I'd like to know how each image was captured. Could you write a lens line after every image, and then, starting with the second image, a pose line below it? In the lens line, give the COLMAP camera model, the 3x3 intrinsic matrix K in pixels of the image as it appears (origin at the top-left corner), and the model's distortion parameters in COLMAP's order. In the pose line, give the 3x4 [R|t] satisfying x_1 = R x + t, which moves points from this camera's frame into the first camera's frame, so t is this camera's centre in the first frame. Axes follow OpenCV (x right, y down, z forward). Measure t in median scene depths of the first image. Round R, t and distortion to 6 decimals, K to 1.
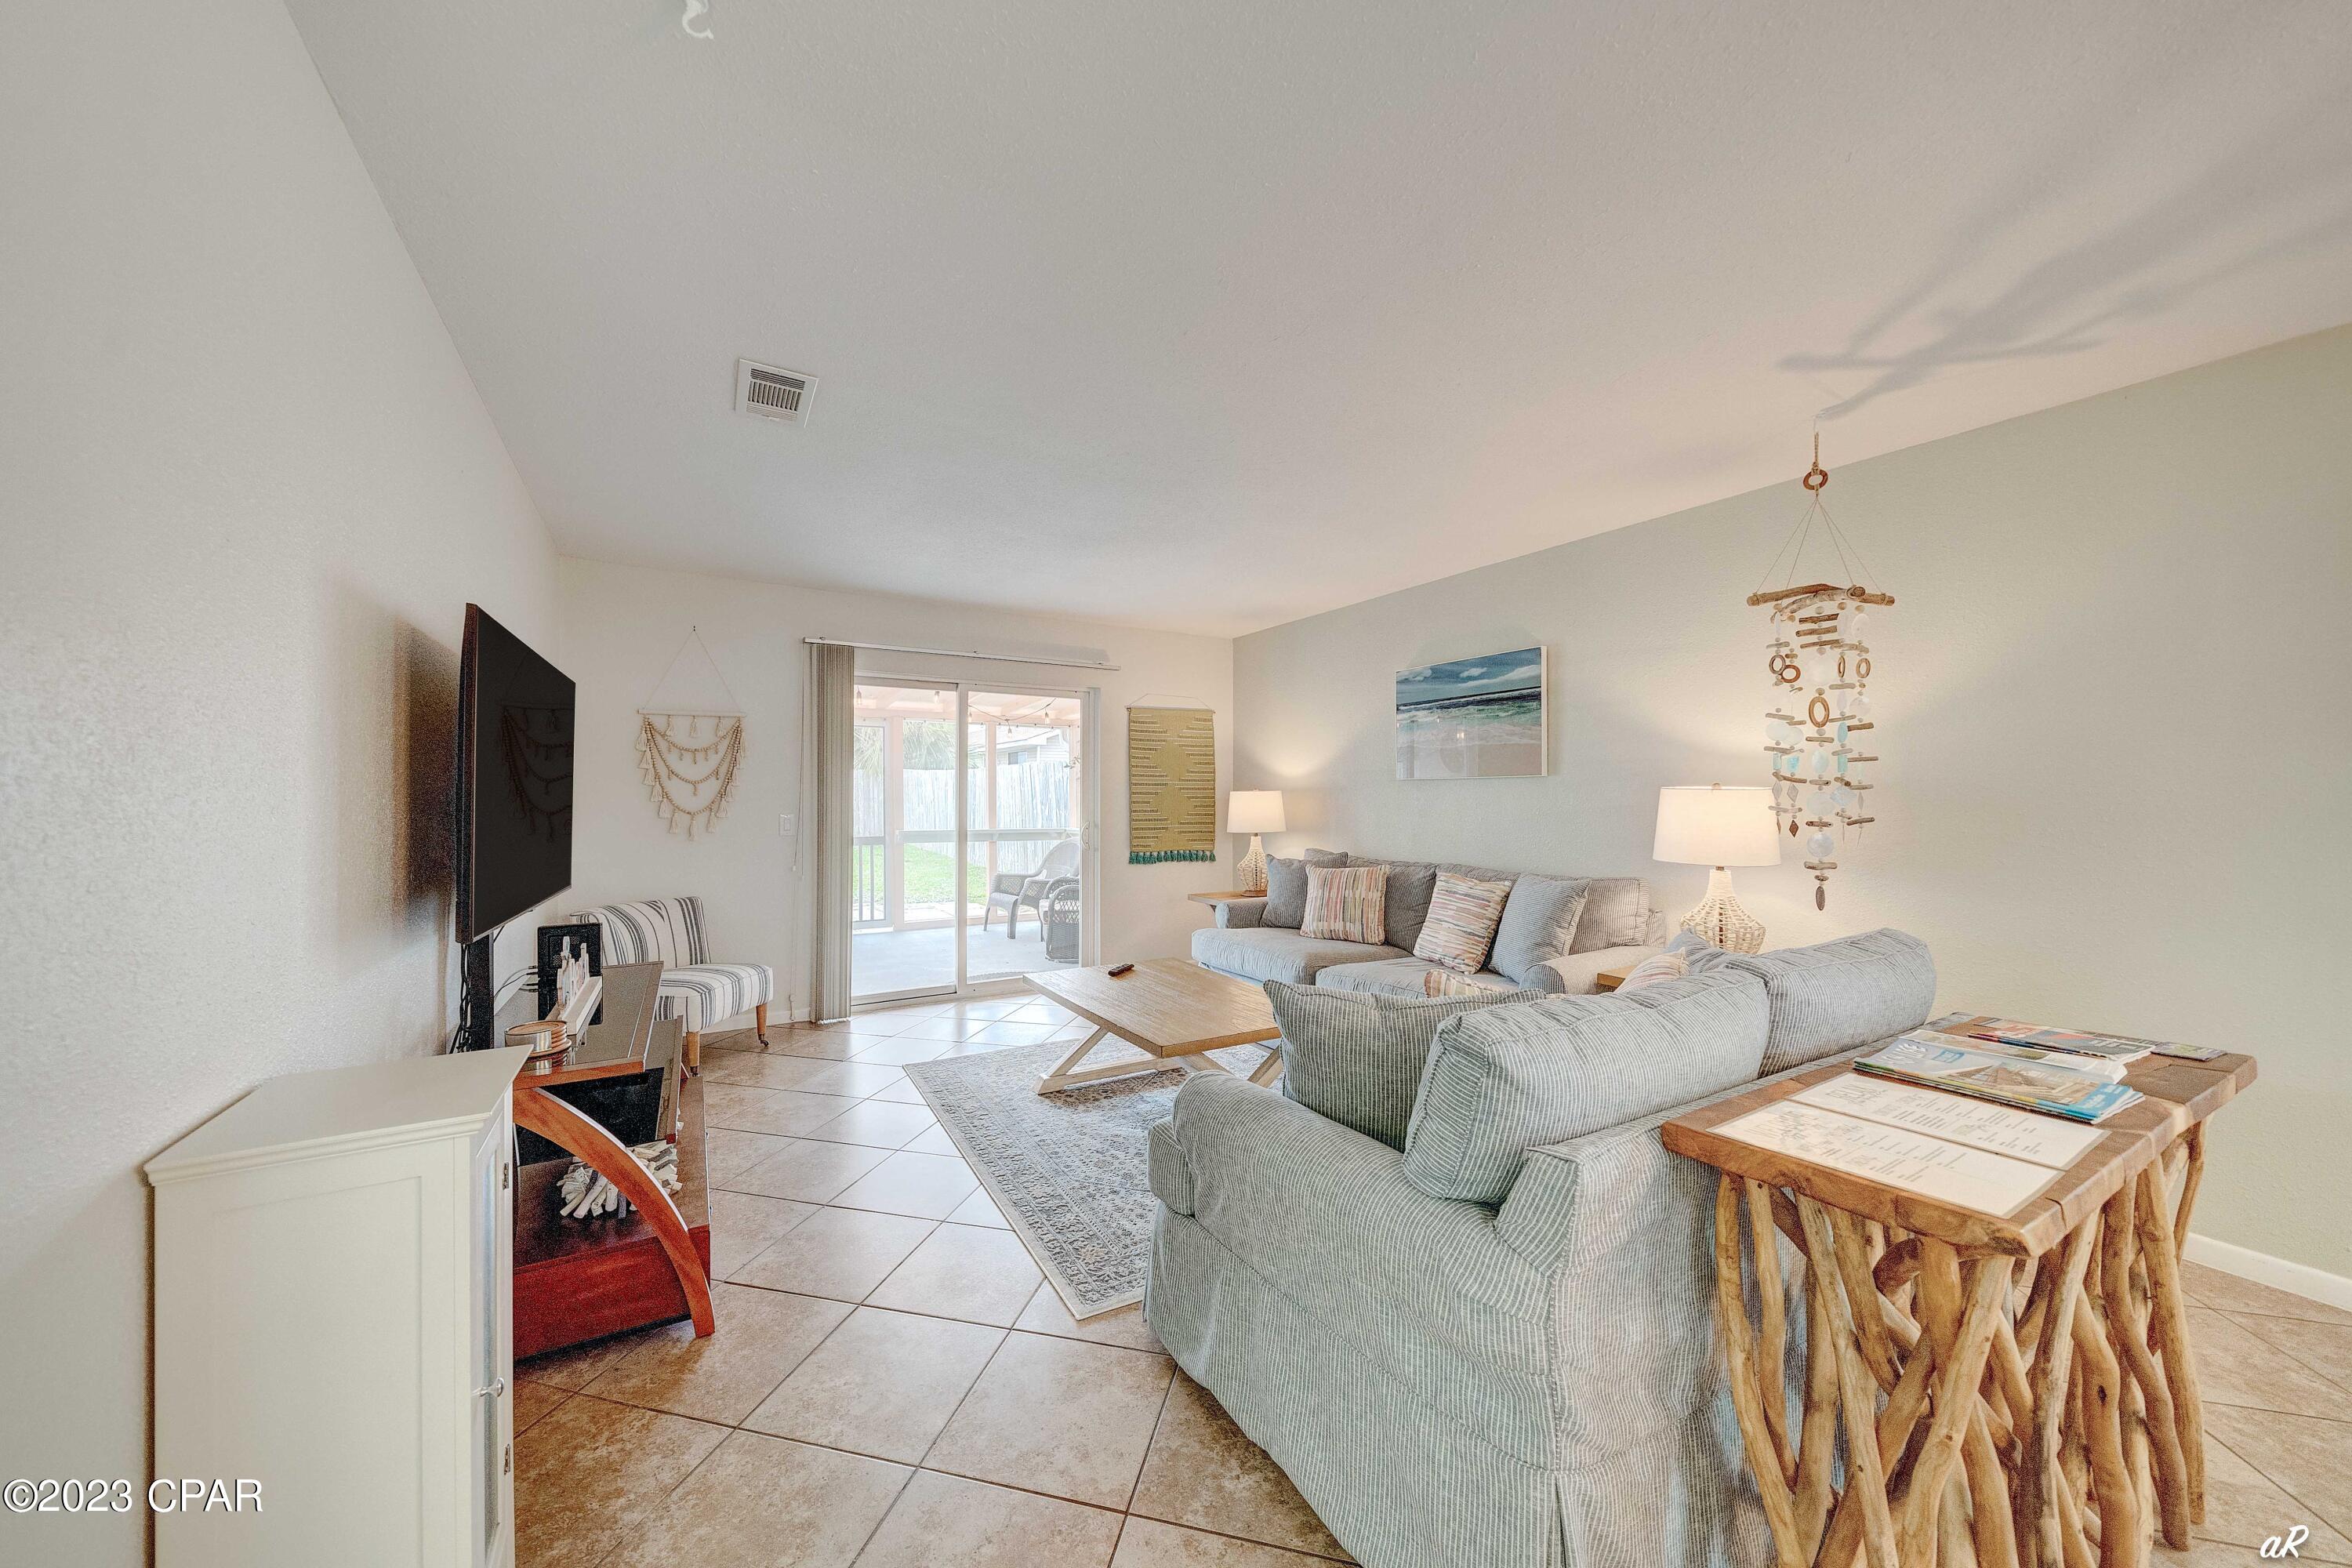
lens RADIAL K [[816.2, 0, 1174.5], [0, 816.2, 796.3], [0, 0, 1]] dist [-0.000778, -0.000053]
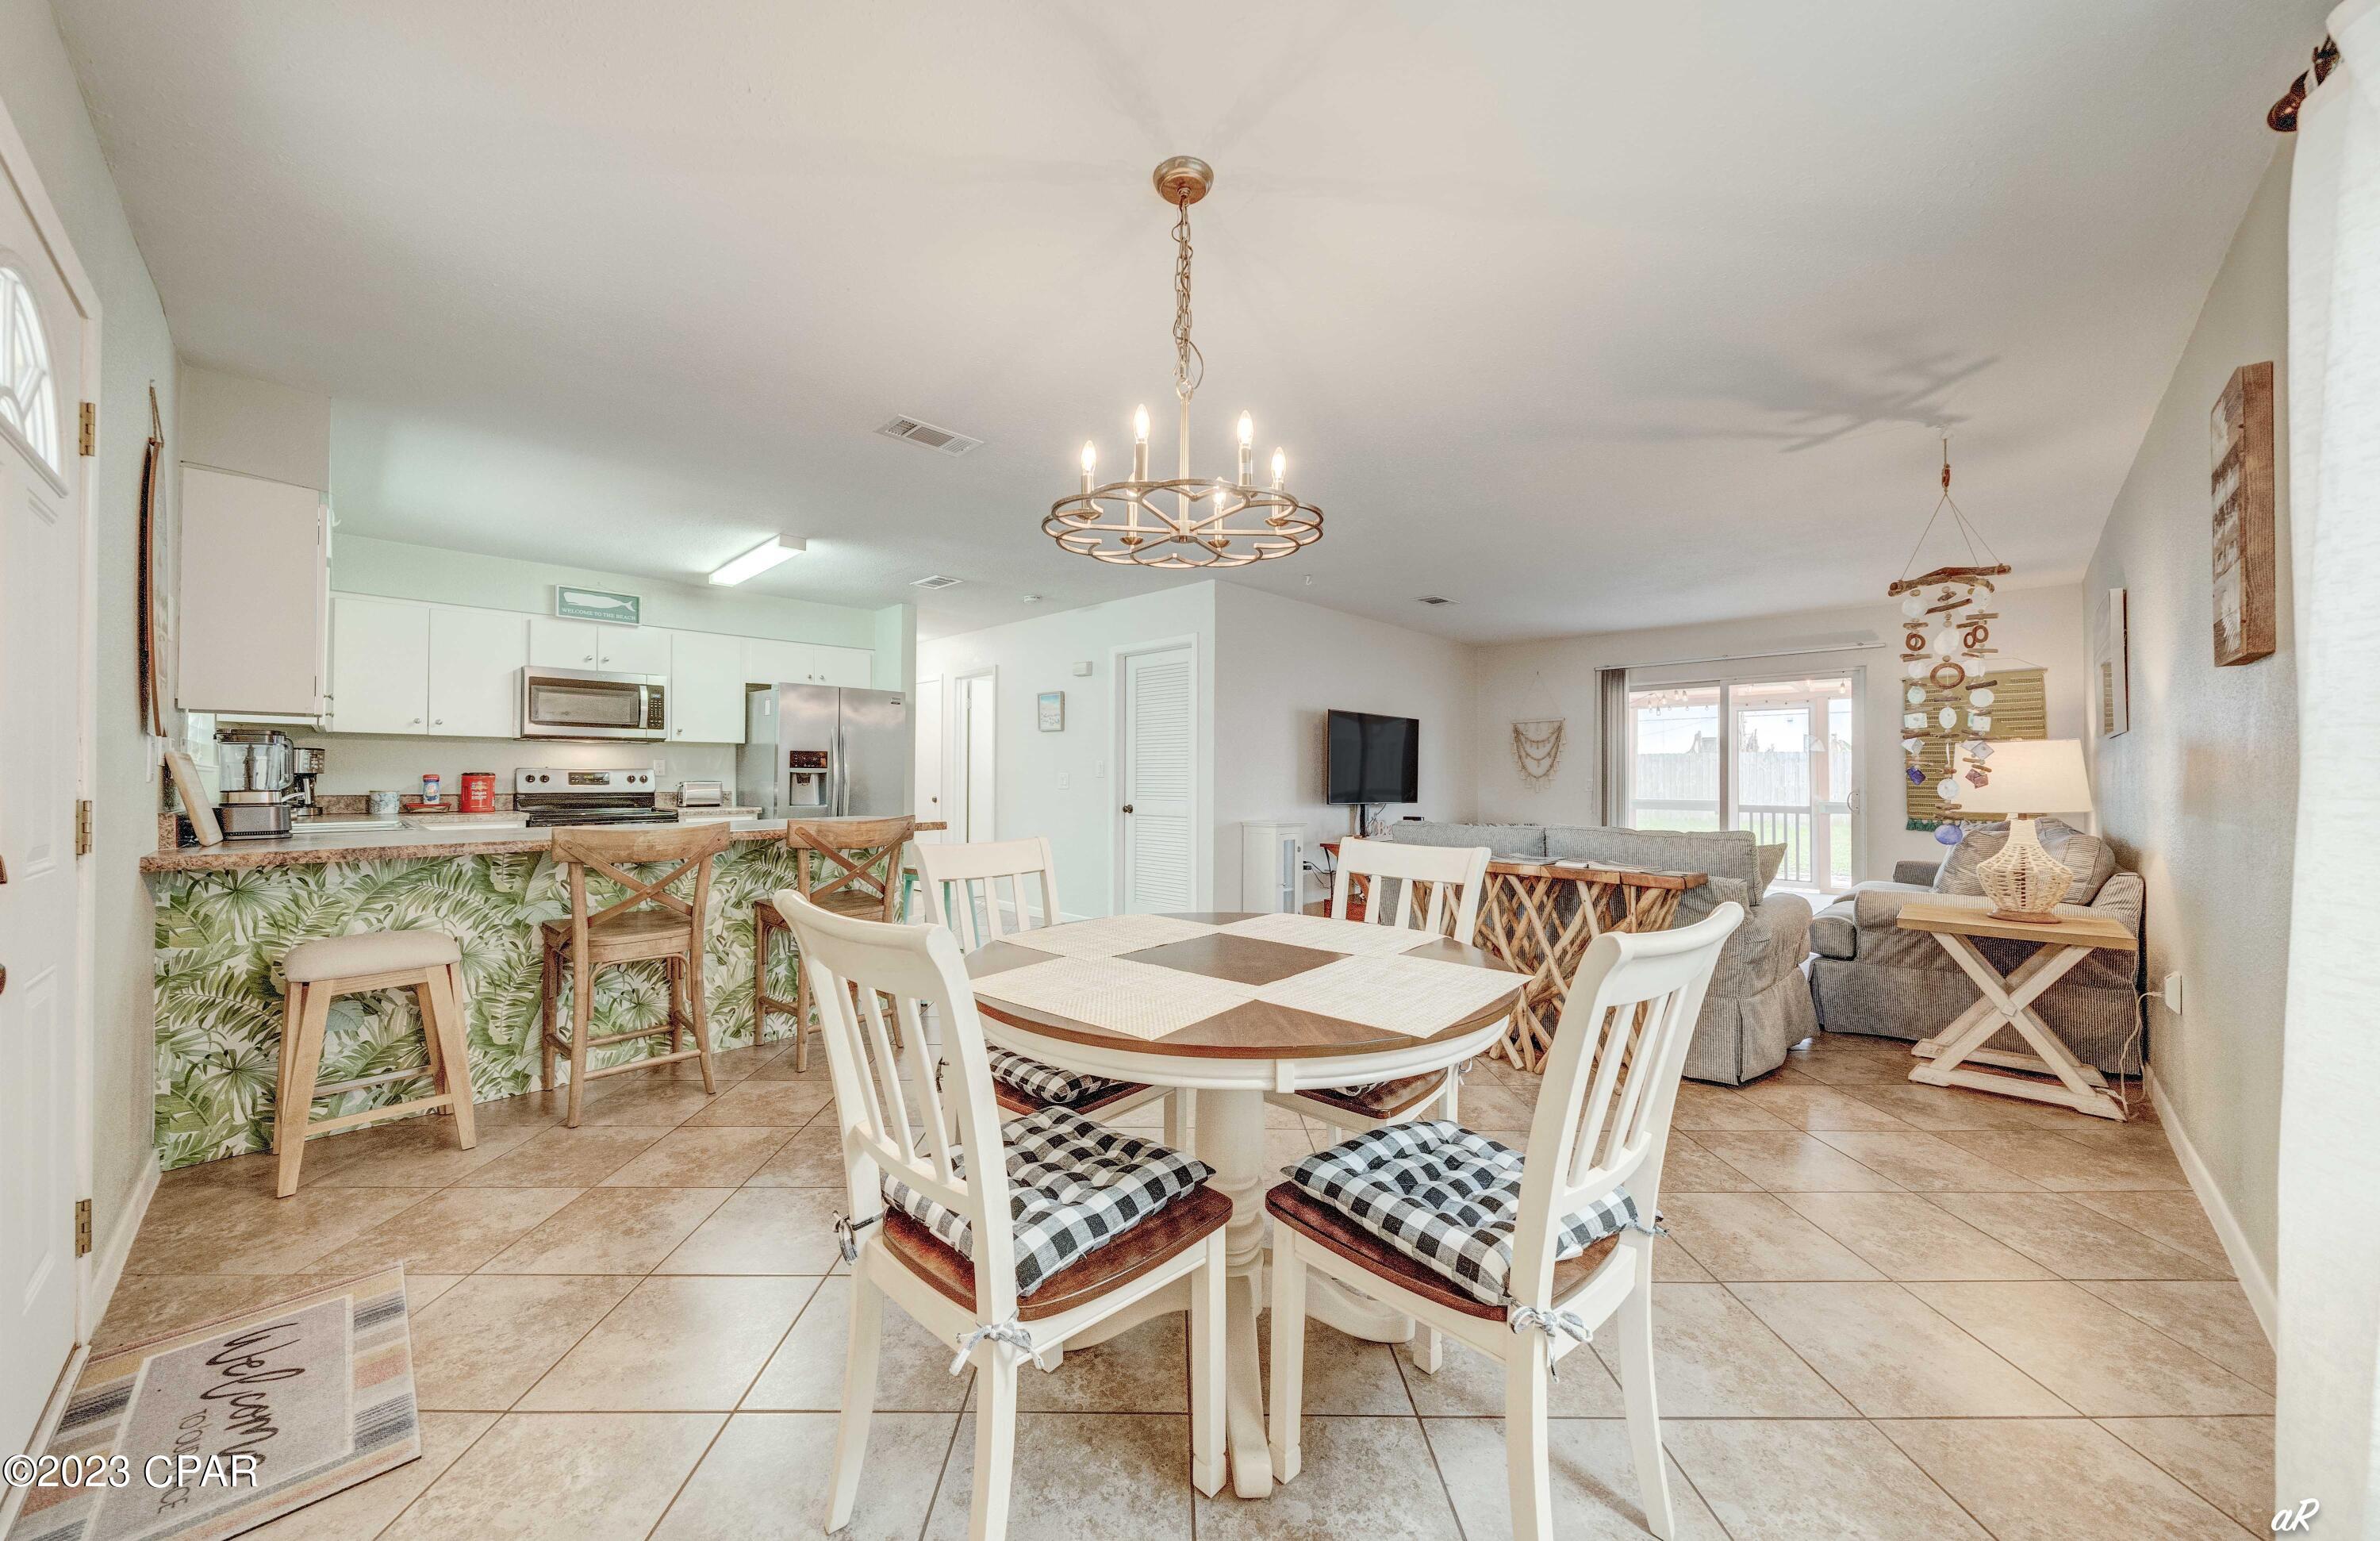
lens RADIAL K [[828.2, 0, 1160.3], [0, 828.2, 775.3], [0, 0, 1]] dist [-0.018803, -0.000108]
pose [[0.231151, -0.003572, -0.972911, 0.921175], [-0.002673, 0.999987, -0.004307, 0.025757], [0.972914, 0.003596, 0.231139, -0.203160]]
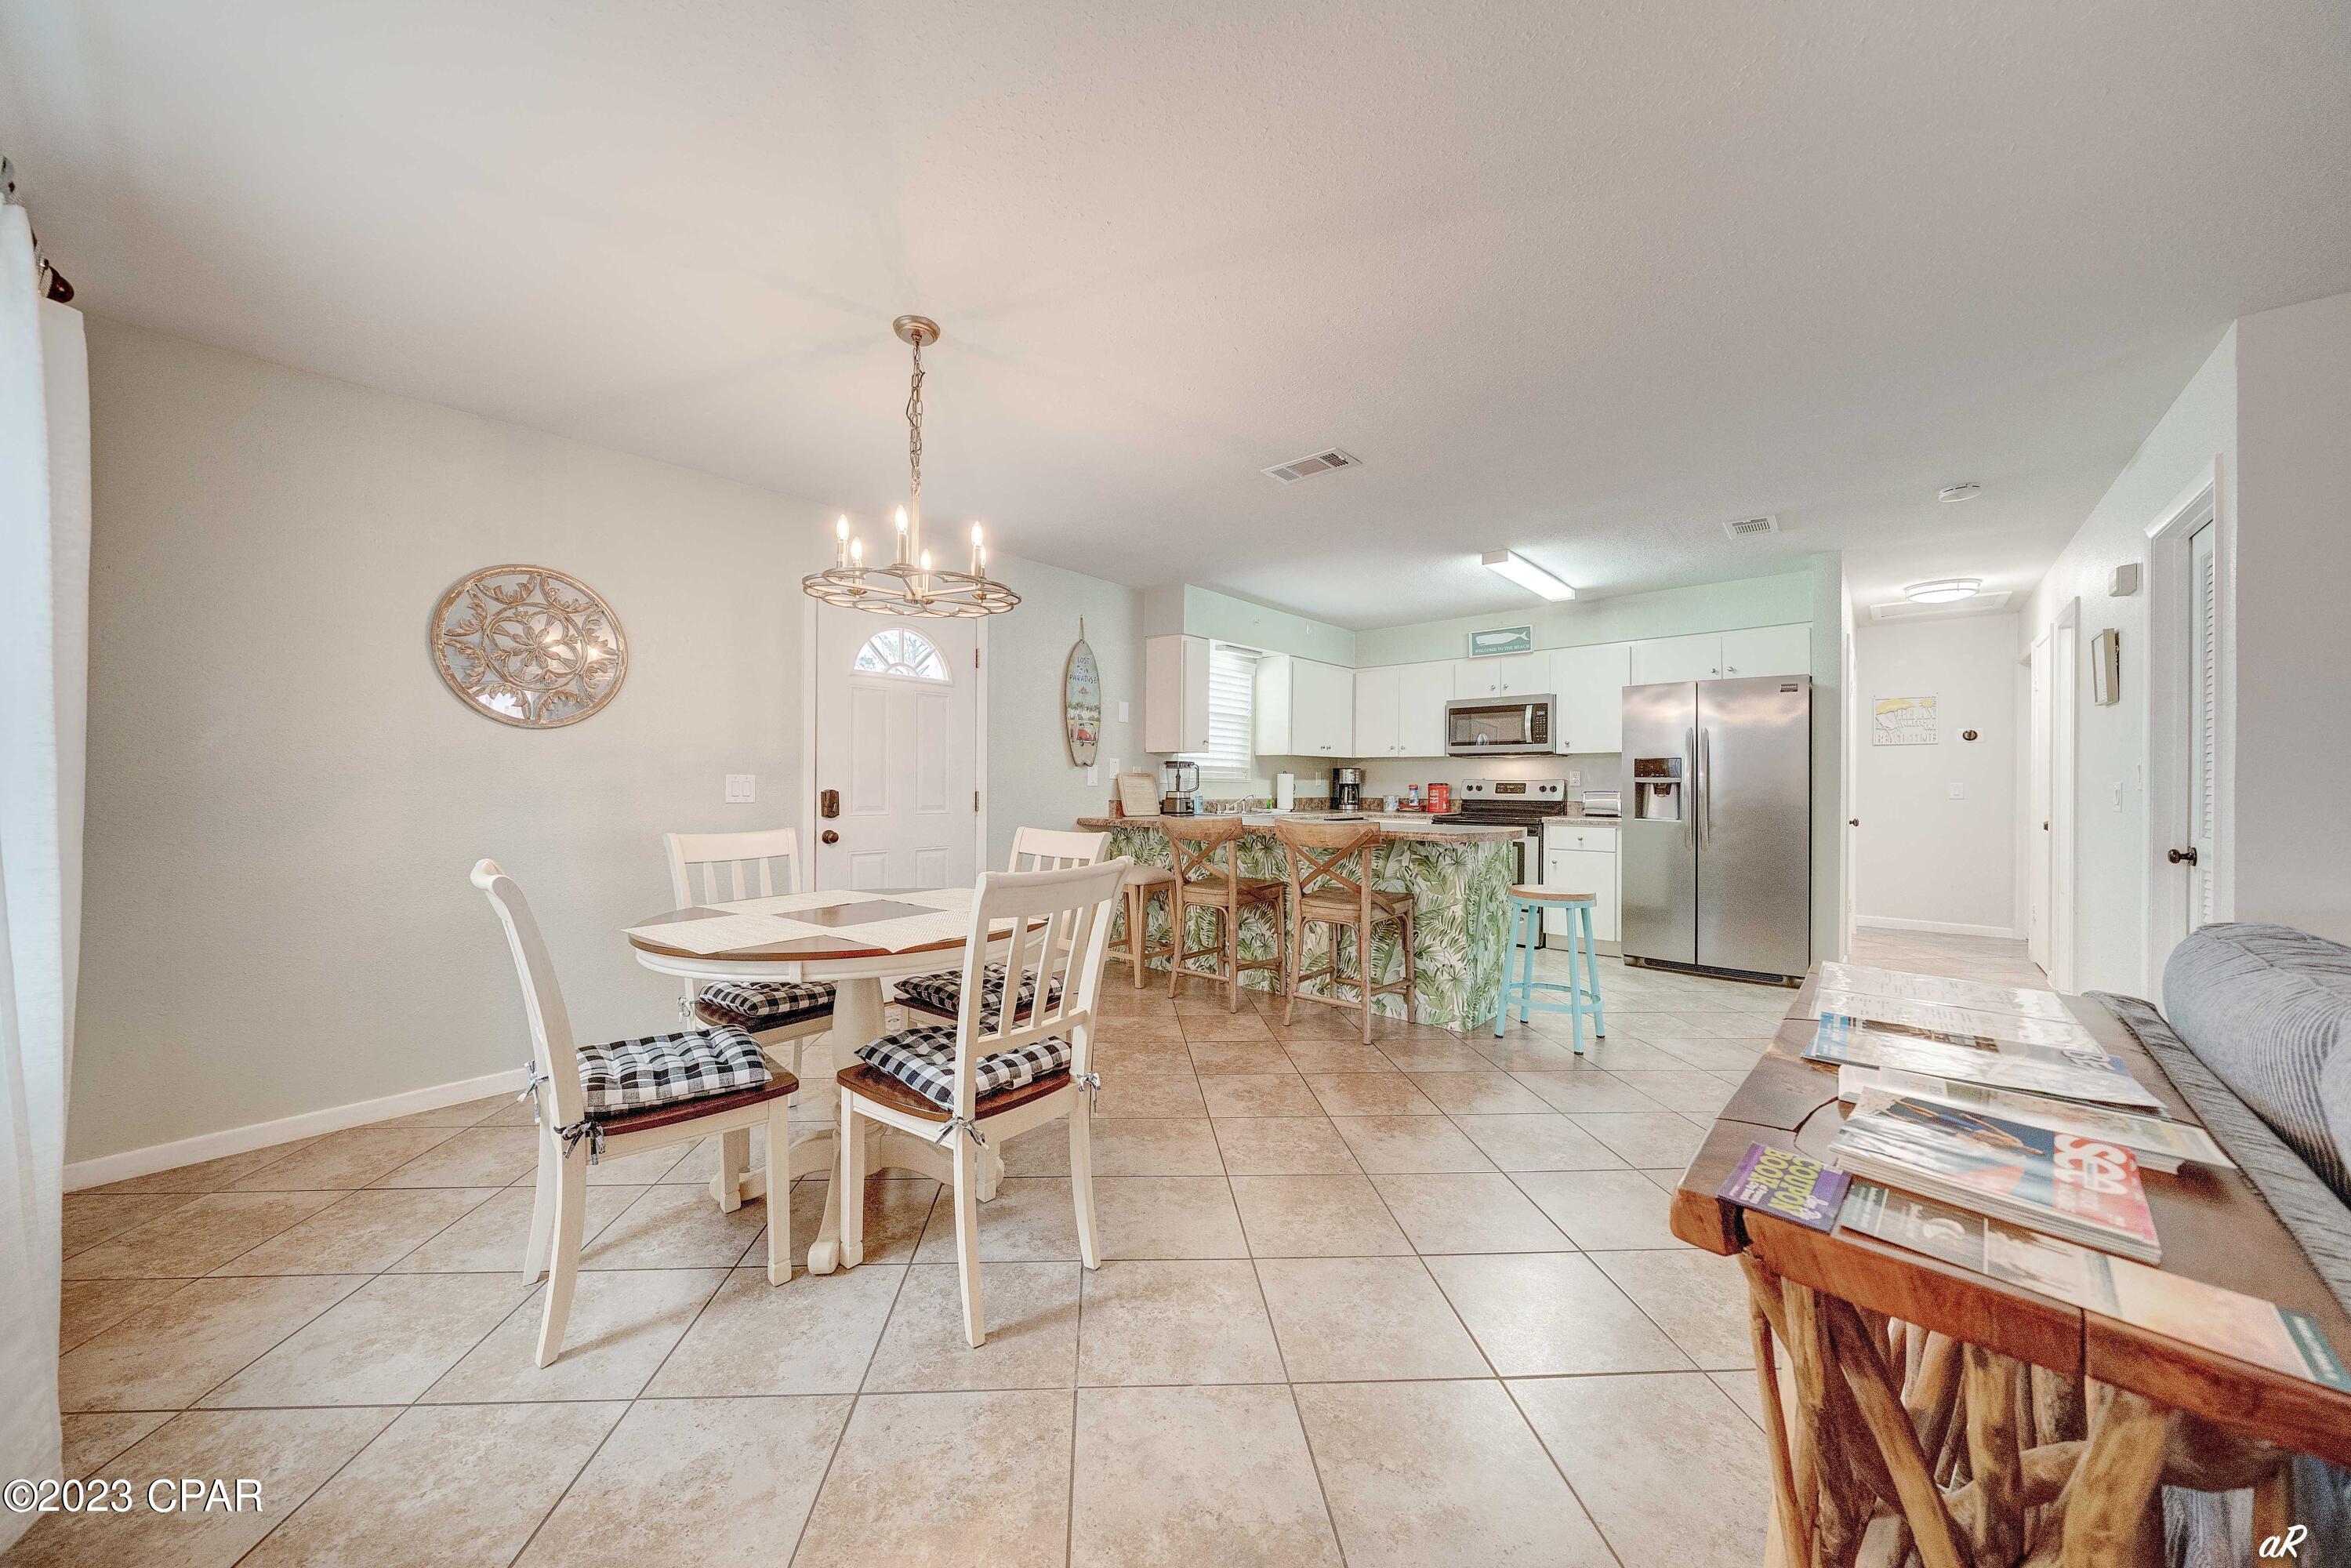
lens RADIAL K [[817.9, 0, 1159.8], [0, 817.9, 782.5], [0, 0, 1]] dist [-0.000599, 0.000052]
pose [[-0.957350, -0.009795, -0.288764, 0.542712], [-0.009553, 0.999952, -0.002246, 0.026678], [0.288773, 0.000608, -0.957398, 0.439727]]
